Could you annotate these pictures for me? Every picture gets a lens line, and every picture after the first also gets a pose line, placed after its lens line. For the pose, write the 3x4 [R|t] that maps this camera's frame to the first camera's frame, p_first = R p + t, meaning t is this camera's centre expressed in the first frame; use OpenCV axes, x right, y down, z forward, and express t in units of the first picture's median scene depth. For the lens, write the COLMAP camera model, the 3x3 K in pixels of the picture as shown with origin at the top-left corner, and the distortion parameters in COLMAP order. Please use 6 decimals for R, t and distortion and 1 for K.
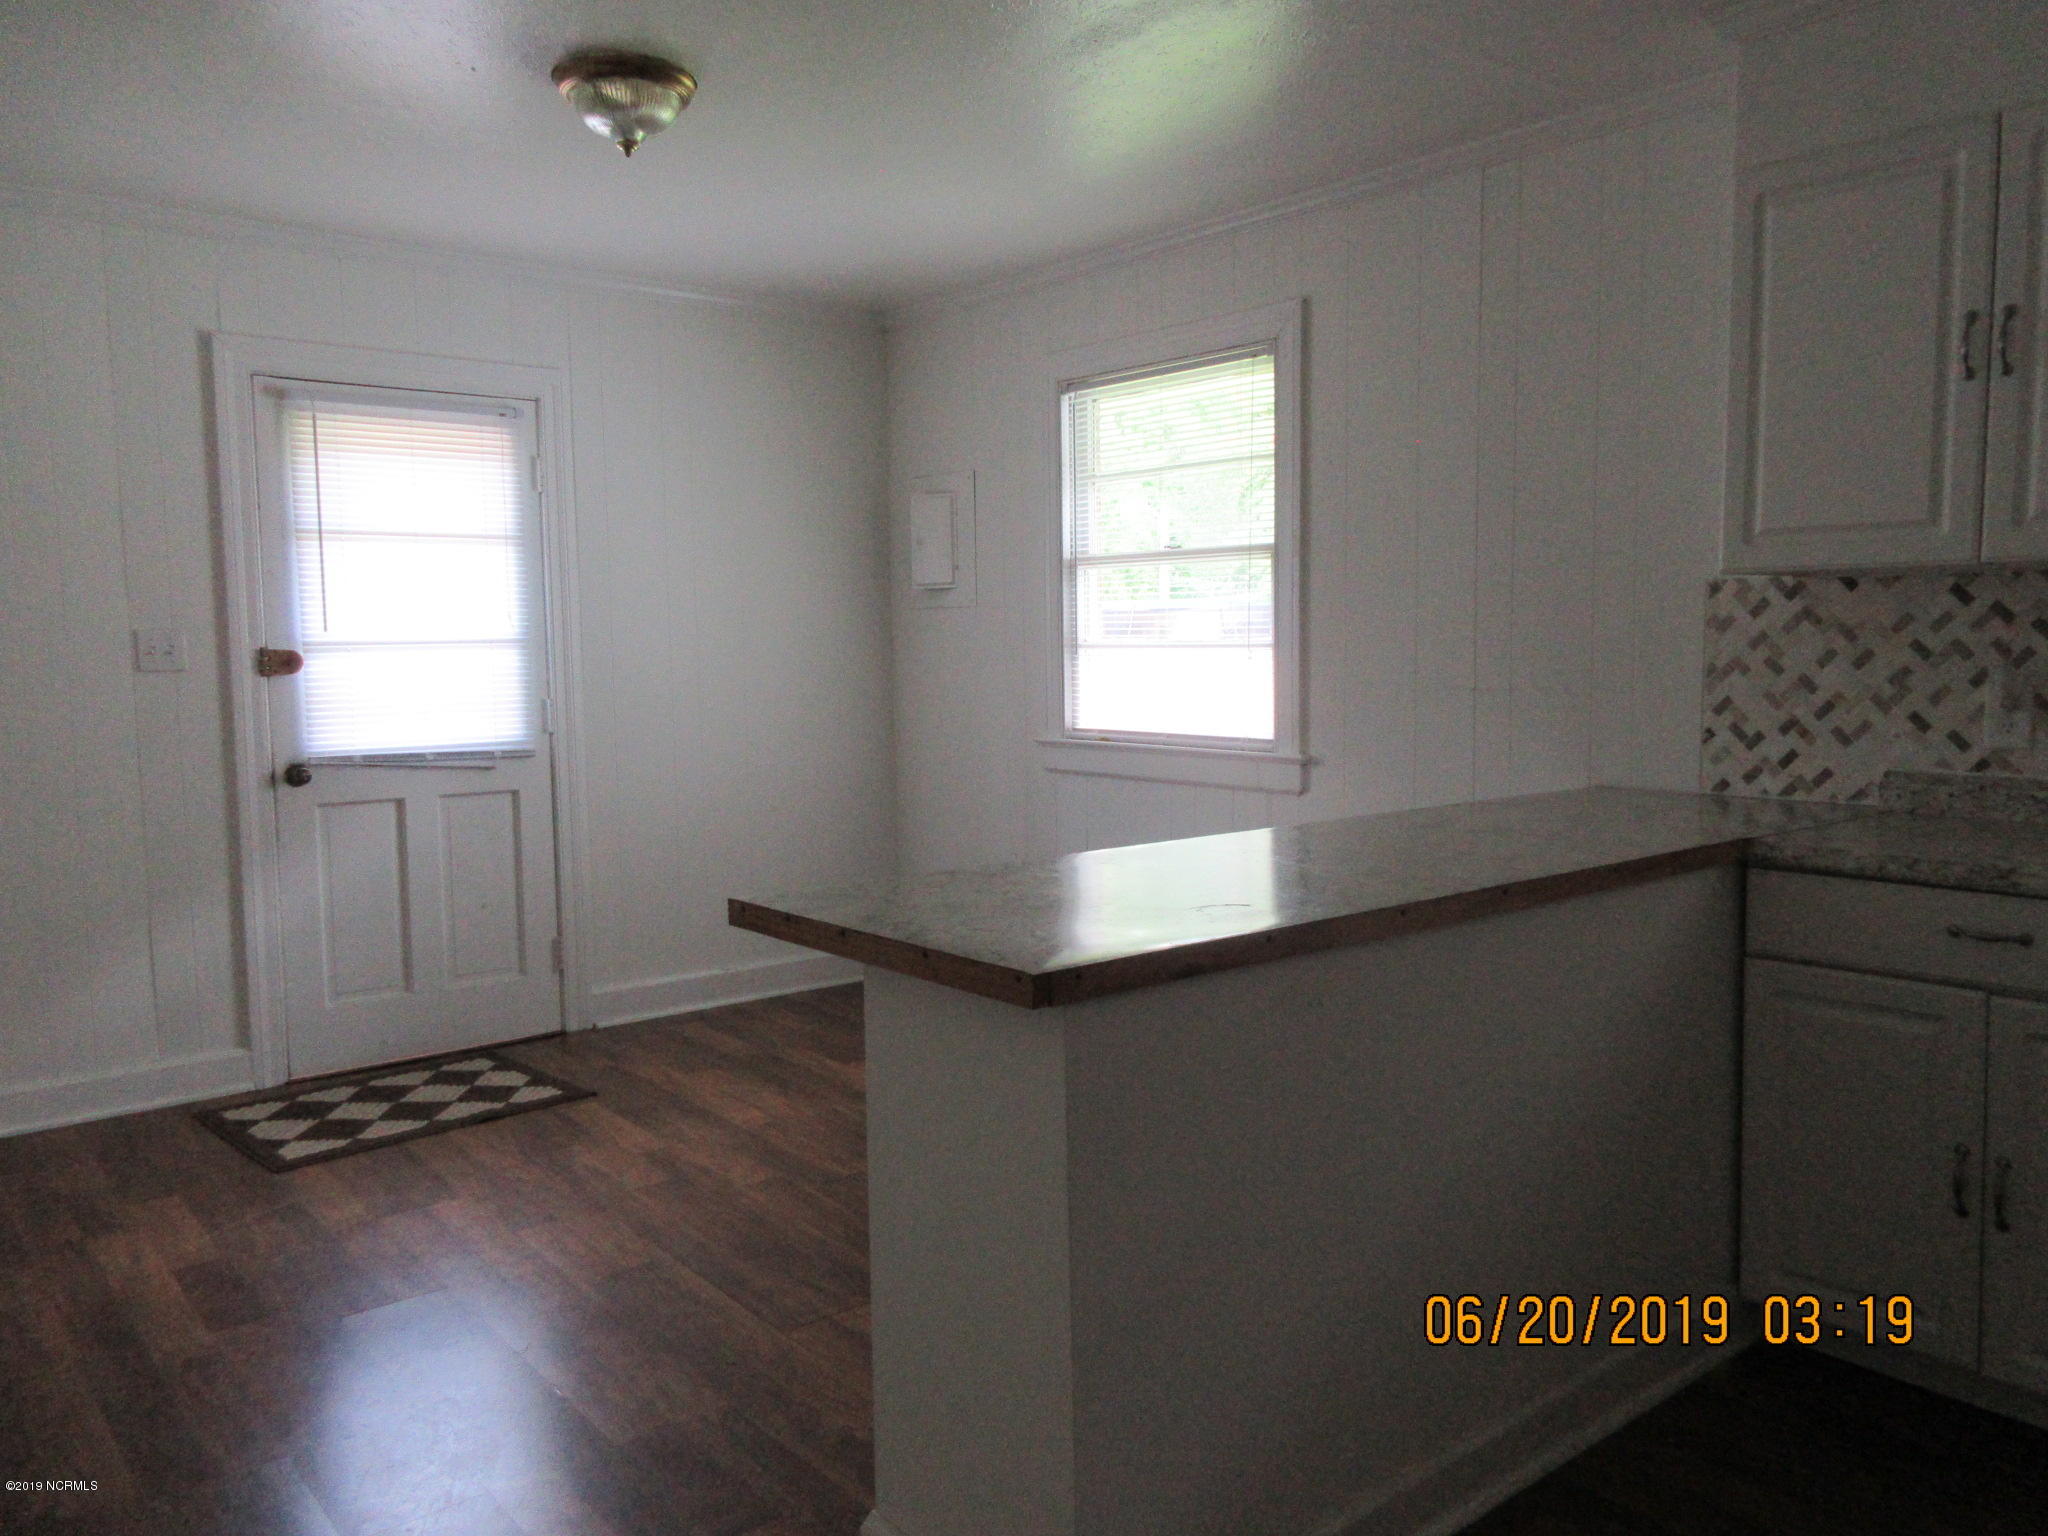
lens RADIAL K [[1515.0, 0, 1018.6], [0, 1515.0, 763.0], [0, 0, 1]] dist [-0.014605, -0.008303]
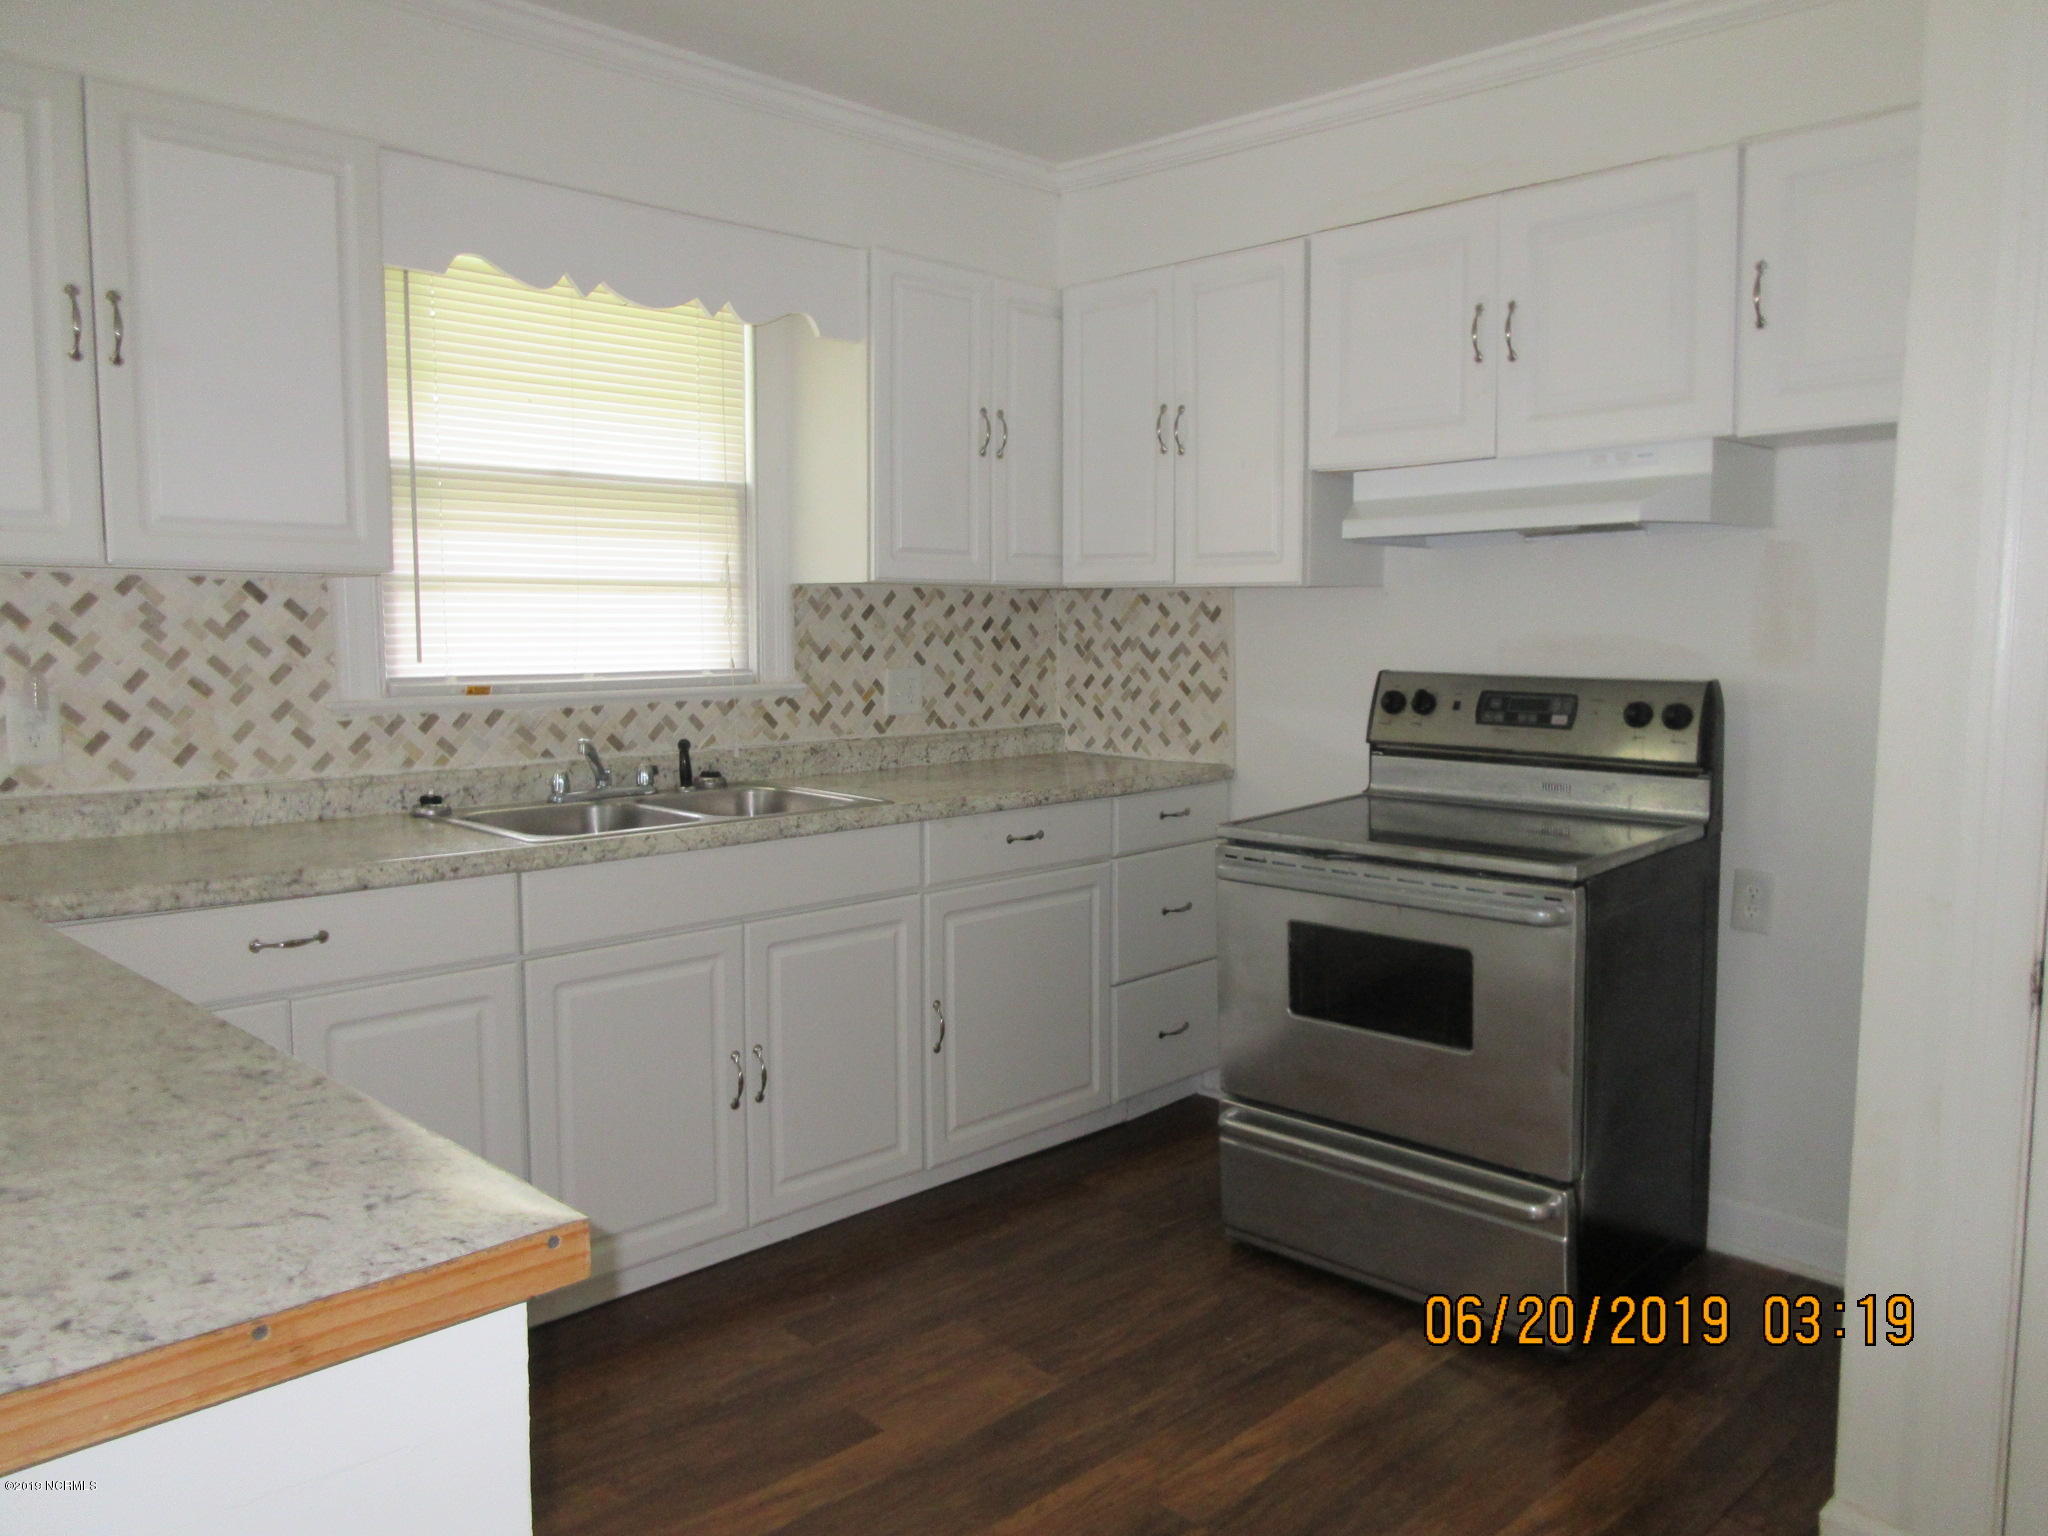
lens RADIAL K [[1515.0, 0, 1022.7], [0, 1515.0, 763.7], [0, 0, 1]] dist [-0.014605, -0.008303]
pose [[-0.103528, -0.075351, 0.991768, -0.276505], [0.084602, 0.992845, 0.084264, -0.031802], [-0.991022, 0.092629, -0.096413, 0.432260]]
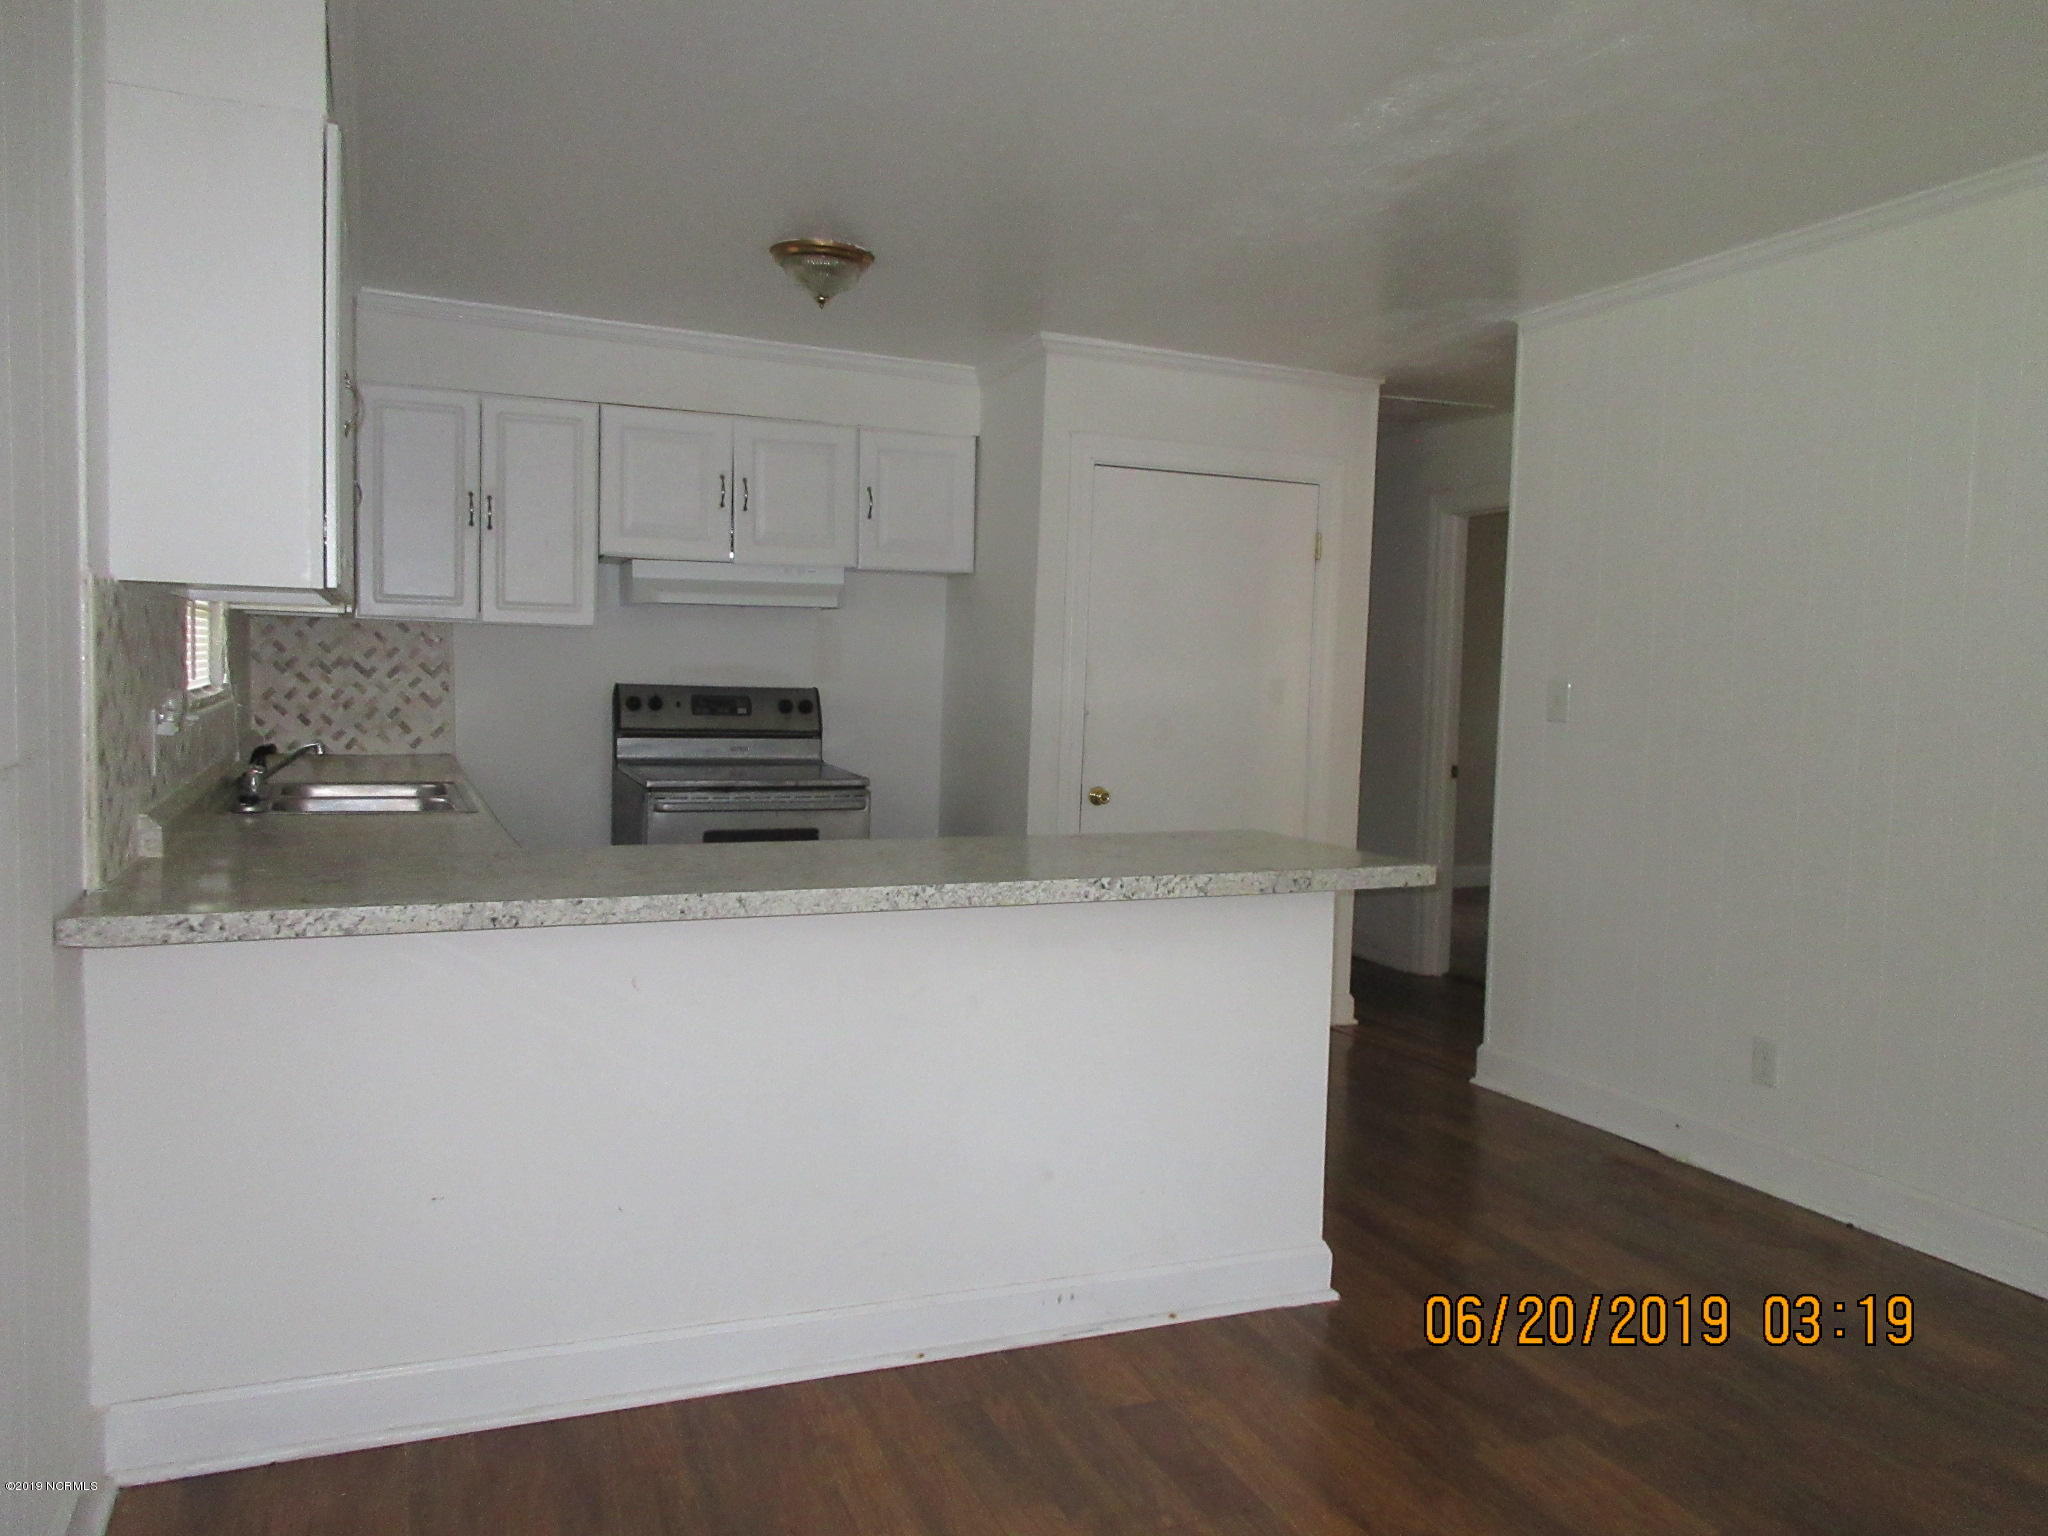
lens RADIAL K [[1540.2, 0, 1027.6], [0, 1540.2, 783.8], [0, 0, 1]] dist [0.009640, -0.006946]
pose [[-0.959068, -0.027280, 0.281860, -0.156909], [0.015312, 0.988897, 0.147814, -0.120723], [-0.282763, 0.146080, -0.948001, 1.574039]]
